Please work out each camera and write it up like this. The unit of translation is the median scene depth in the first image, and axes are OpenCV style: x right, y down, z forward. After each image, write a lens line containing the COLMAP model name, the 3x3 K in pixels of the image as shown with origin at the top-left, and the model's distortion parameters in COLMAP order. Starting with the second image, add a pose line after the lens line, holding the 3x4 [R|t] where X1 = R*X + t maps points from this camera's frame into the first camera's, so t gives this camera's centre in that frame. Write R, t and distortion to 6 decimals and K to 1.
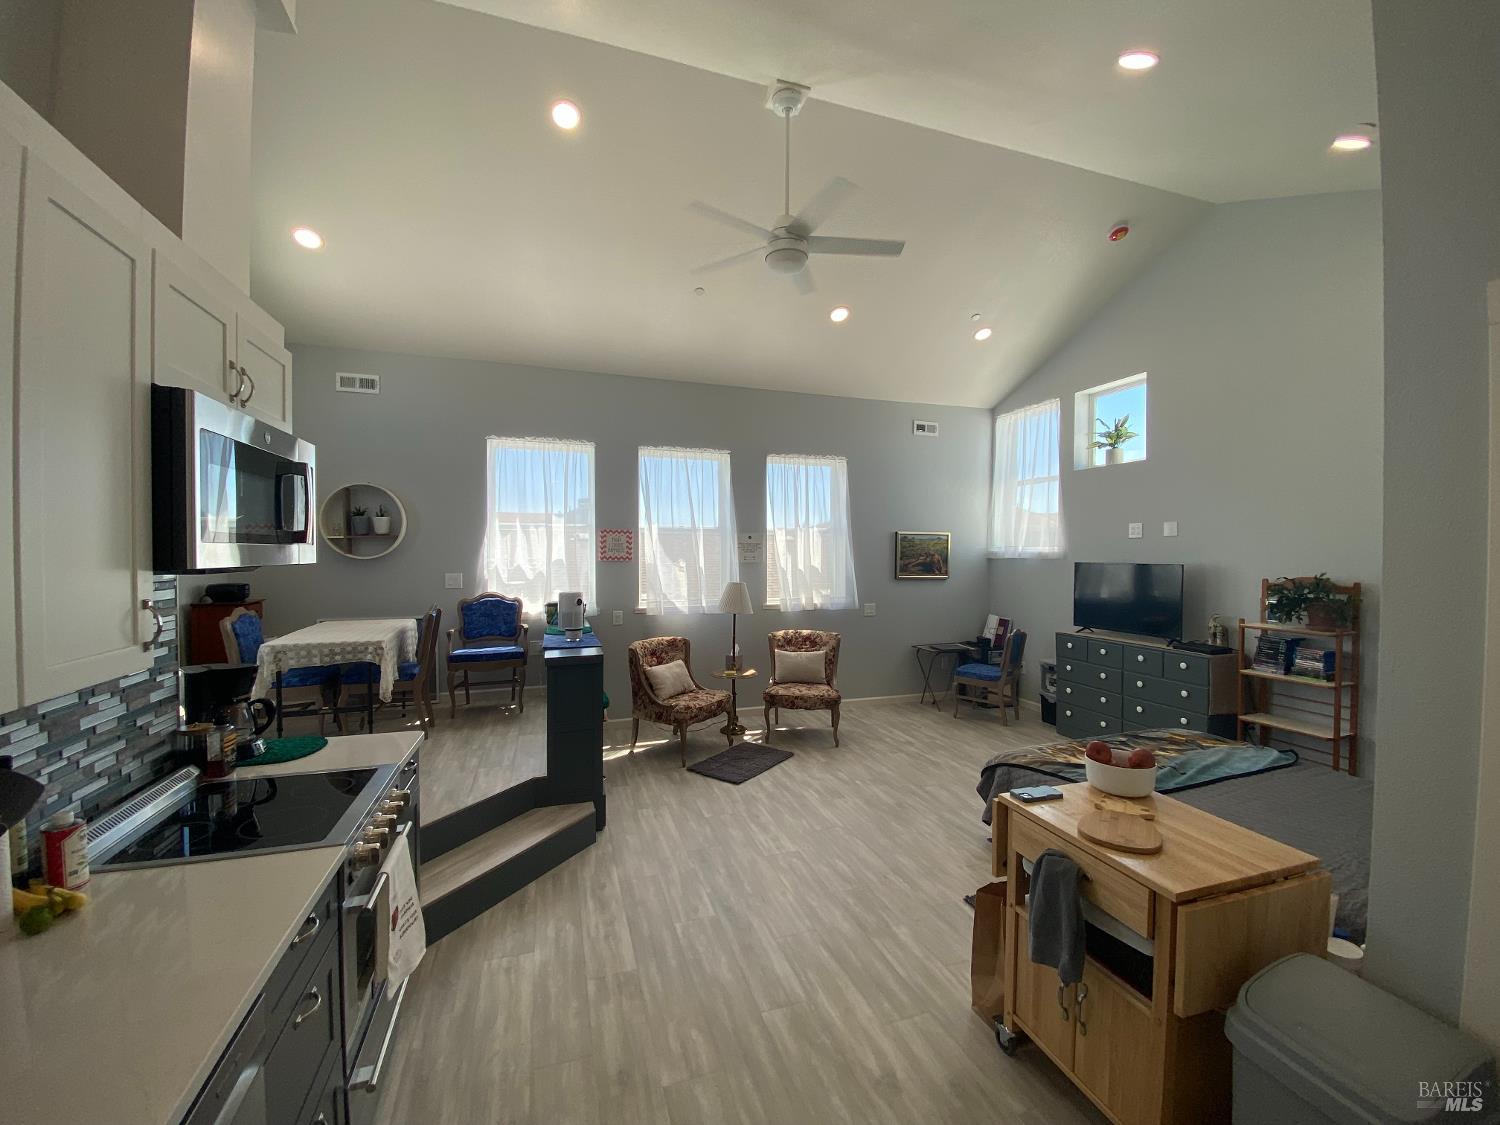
lens RADIAL K [[593.2, 0, 747.0], [0, 593.2, 565.5], [0, 0, 1]] dist [0.030985, -0.029408]
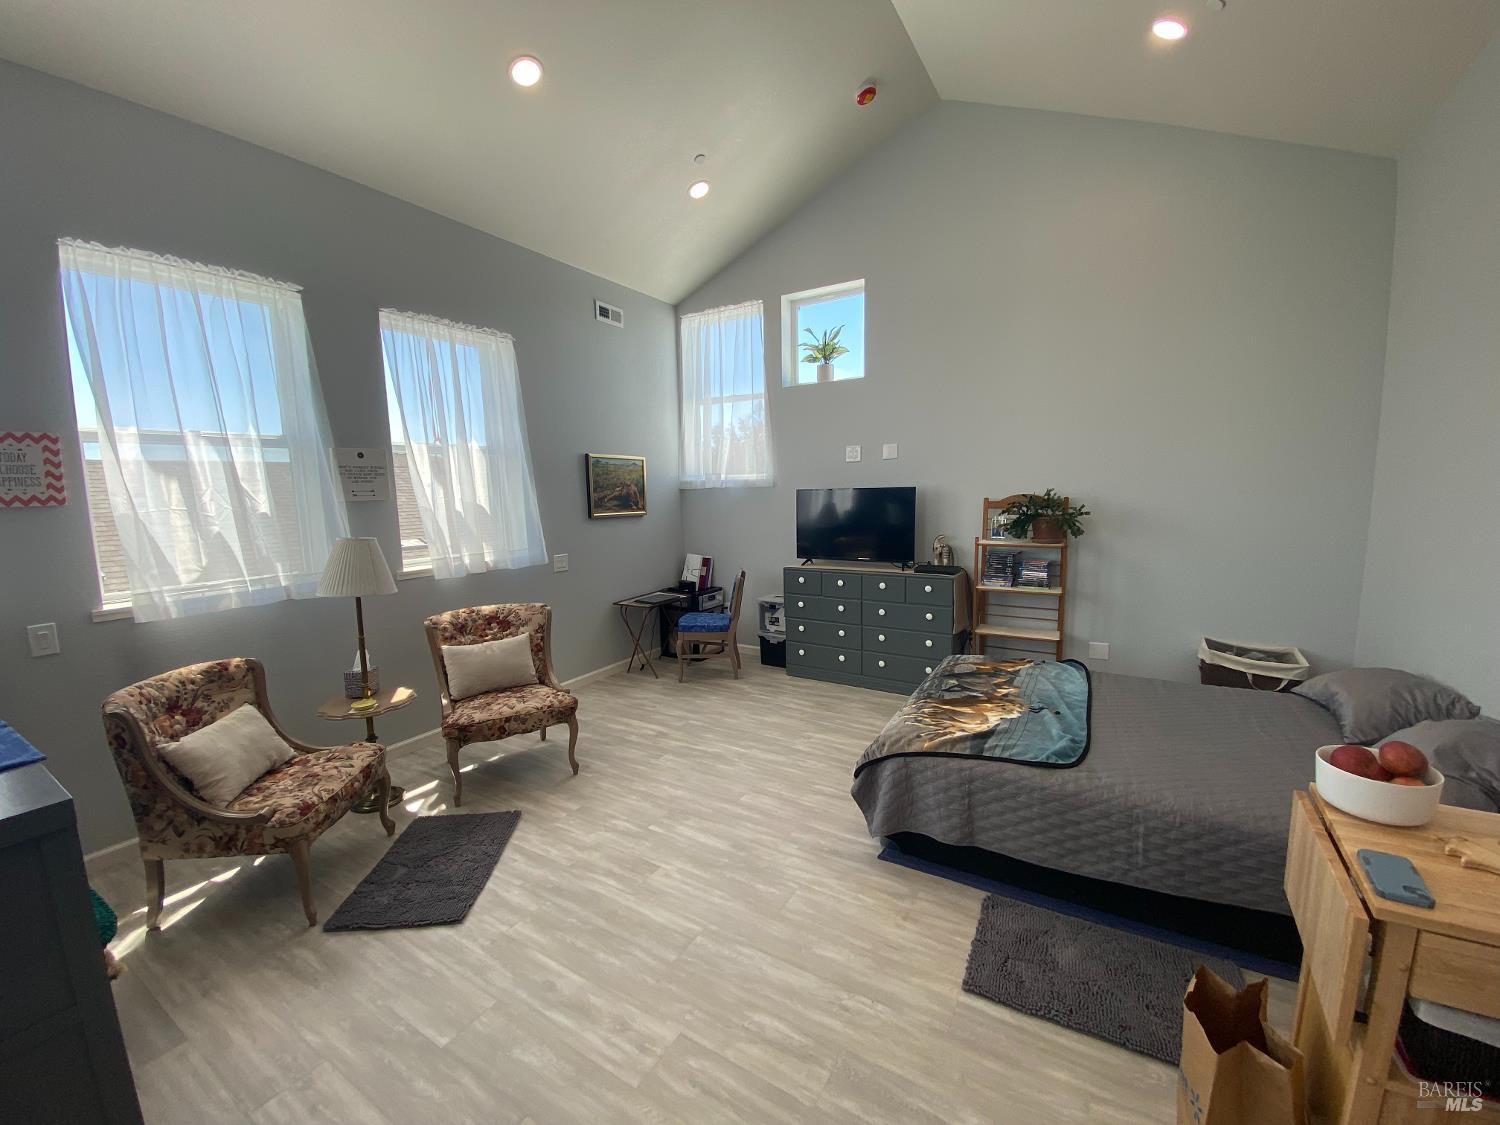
lens RADIAL K [[593.2, 0, 747.0], [0, 593.2, 565.5], [0, 0, 1]] dist [0.030985, -0.029408]
pose [[0.754807, -0.104225, 0.647613, -0.111542], [0.036991, 0.992488, 0.116615, 0.002319], [-0.654903, -0.064066, 0.752993, 0.381092]]
